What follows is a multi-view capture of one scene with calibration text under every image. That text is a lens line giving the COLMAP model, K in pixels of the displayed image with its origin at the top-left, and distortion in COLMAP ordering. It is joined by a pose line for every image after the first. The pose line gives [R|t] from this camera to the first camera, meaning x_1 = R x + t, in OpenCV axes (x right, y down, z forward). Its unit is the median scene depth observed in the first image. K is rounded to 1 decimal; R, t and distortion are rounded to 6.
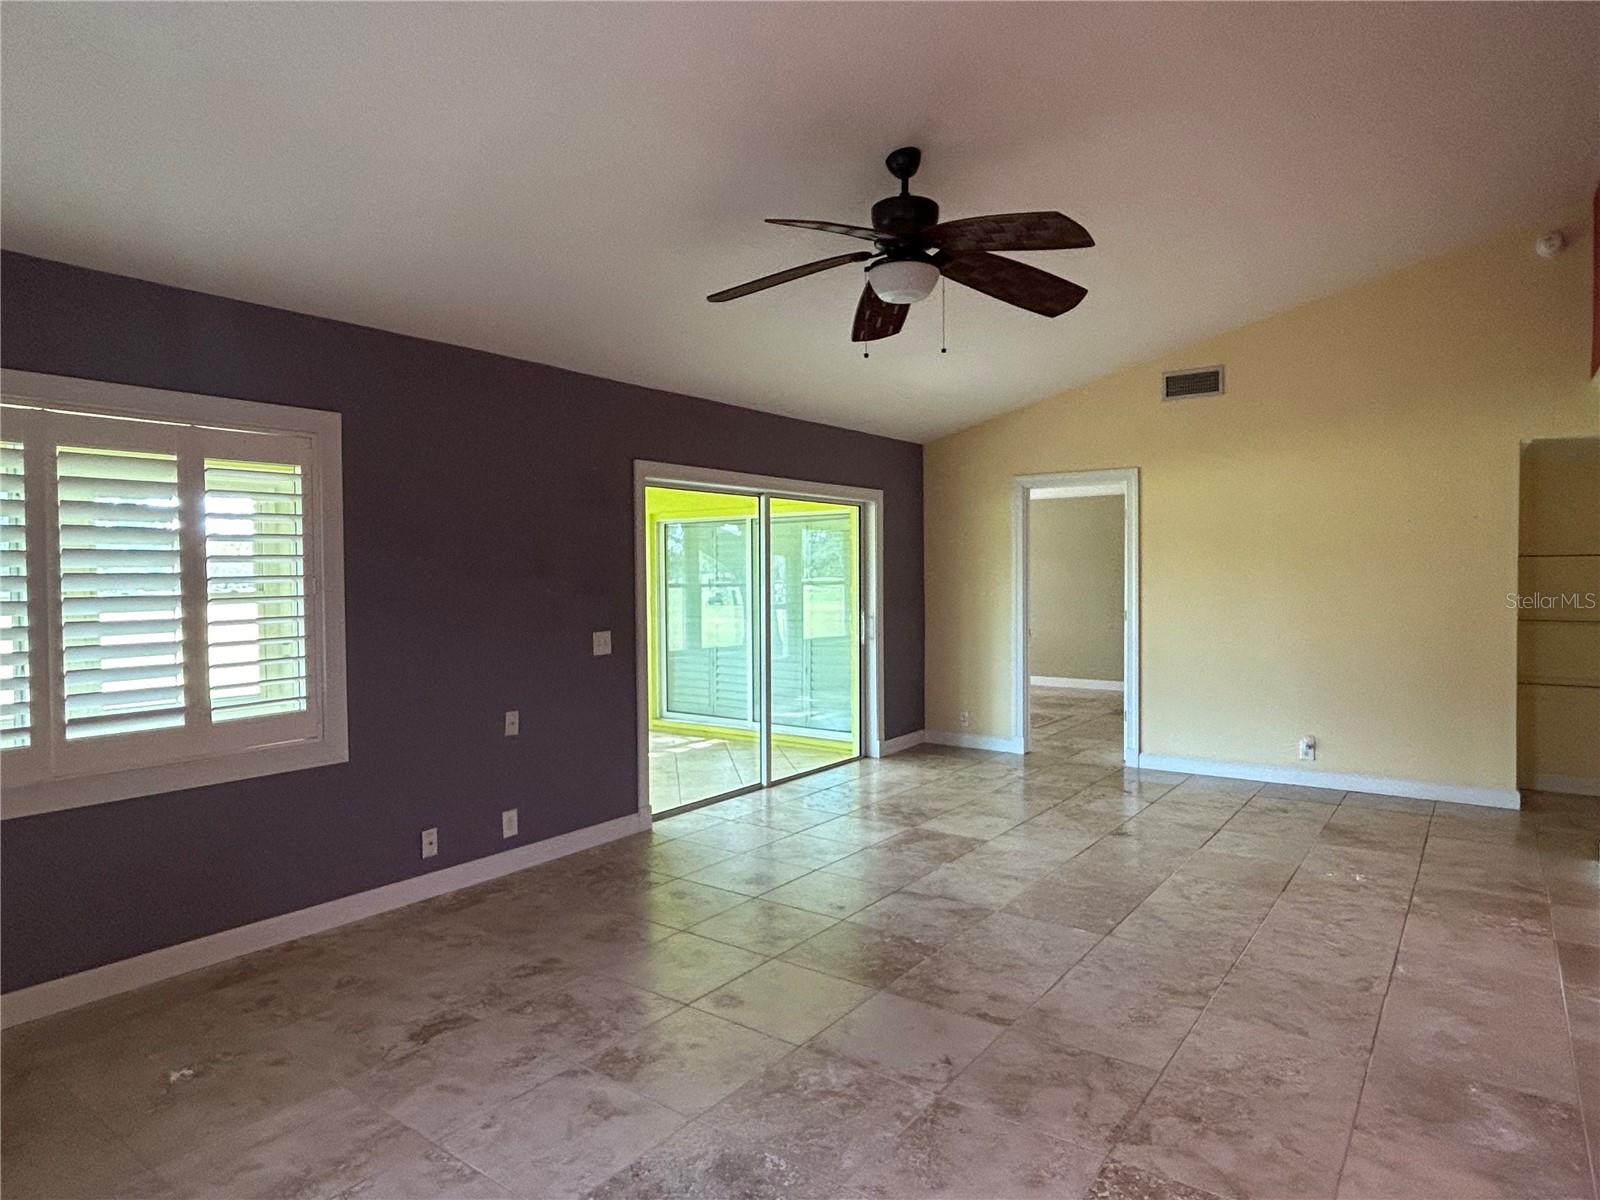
lens RADIAL K [[936.7, 0, 800.0], [0, 936.7, 600.0], [0, 0, 1]] dist [0.004776, -0.000523]
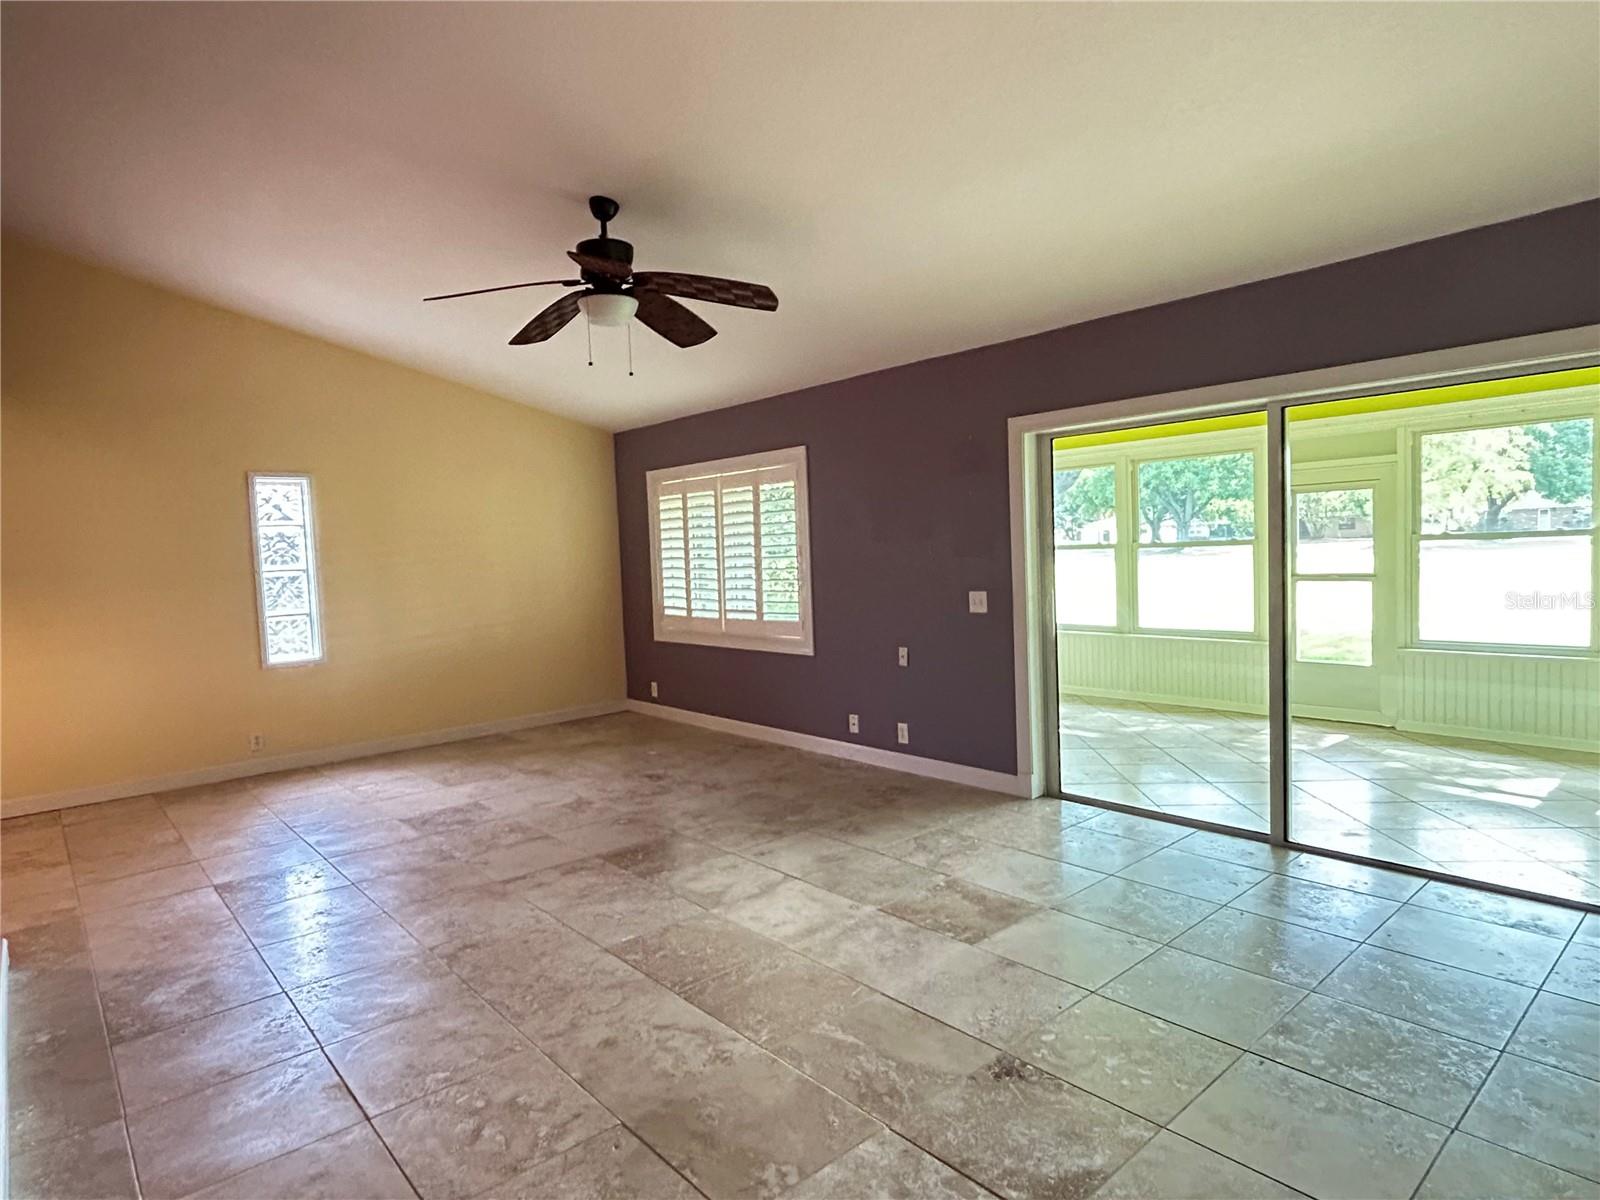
lens RADIAL K [[905.5, 0, 795.7], [0, 905.5, 598.1], [0, 0, 1]] dist [-0.000122, 0.000258]
pose [[-0.214613, 0.073048, -0.973964, 1.047279], [0.013654, 0.997326, 0.071792, -0.043843], [0.976604, 0.002109, -0.215036, 1.276878]]
